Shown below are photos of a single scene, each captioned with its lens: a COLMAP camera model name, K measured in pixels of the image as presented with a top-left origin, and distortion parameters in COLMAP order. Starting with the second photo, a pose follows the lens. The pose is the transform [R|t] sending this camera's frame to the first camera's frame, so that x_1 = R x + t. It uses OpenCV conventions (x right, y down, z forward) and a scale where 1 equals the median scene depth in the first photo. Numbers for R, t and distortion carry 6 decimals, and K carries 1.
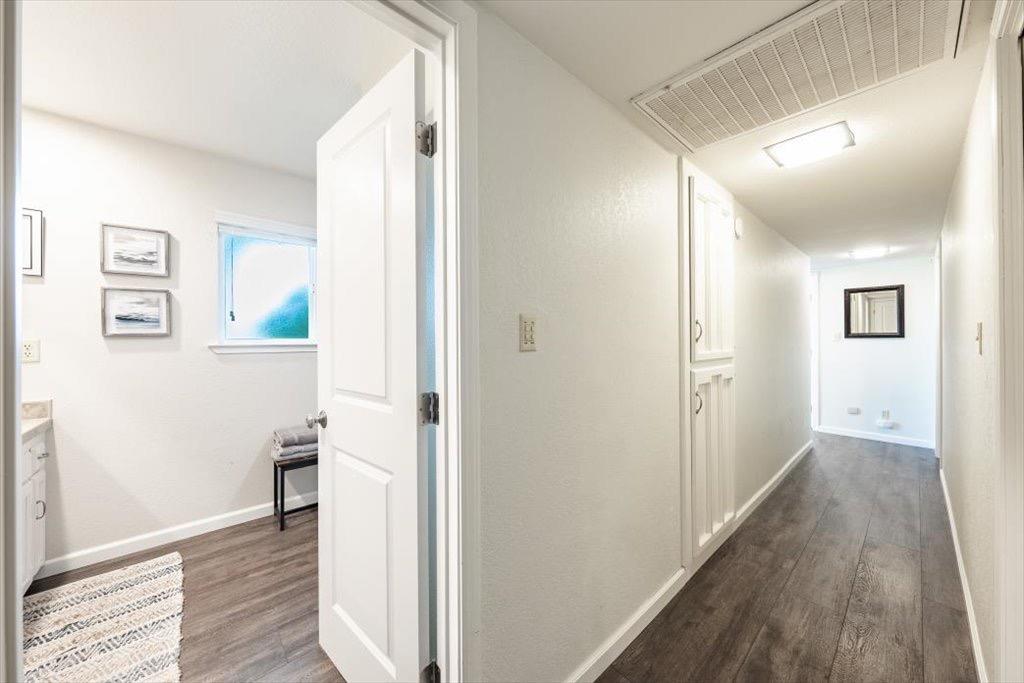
lens RADIAL K [[354.3, 0, 514.8], [0, 354.3, 339.5], [0, 0, 1]] dist [-0.005093, 0.000728]
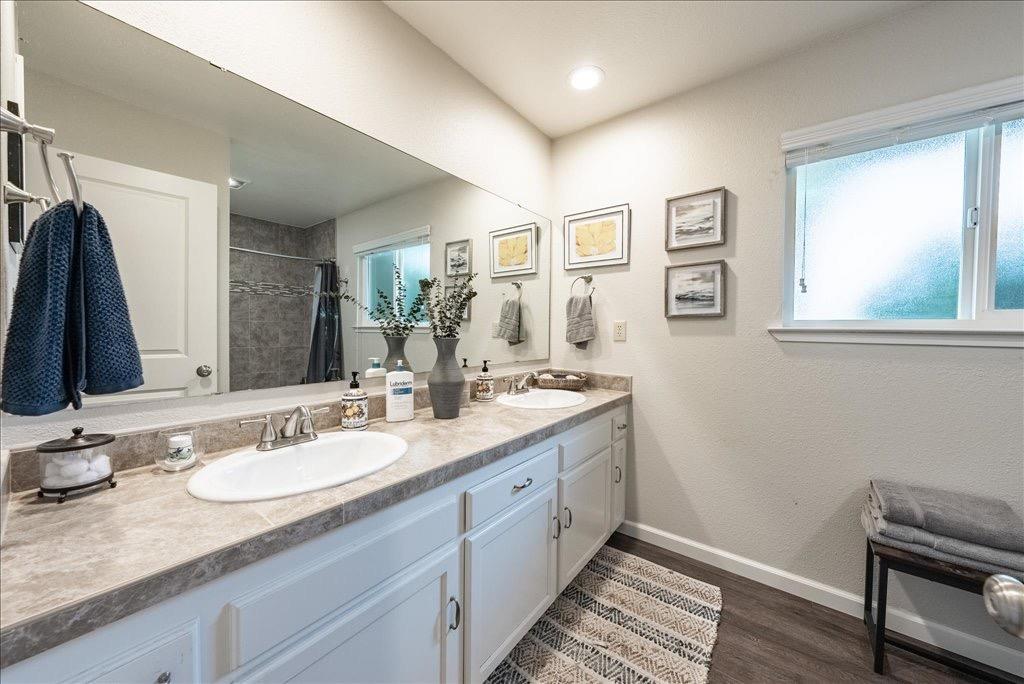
lens RADIAL K [[354.3, 0, 514.1], [0, 354.3, 335.3], [0, 0, 1]] dist [-0.005093, 0.000728]
pose [[0.160623, 0.028633, -0.986600, -0.262065], [-0.008844, 0.999581, 0.027570, 0.014799], [0.986976, 0.004297, 0.160809, 0.408196]]
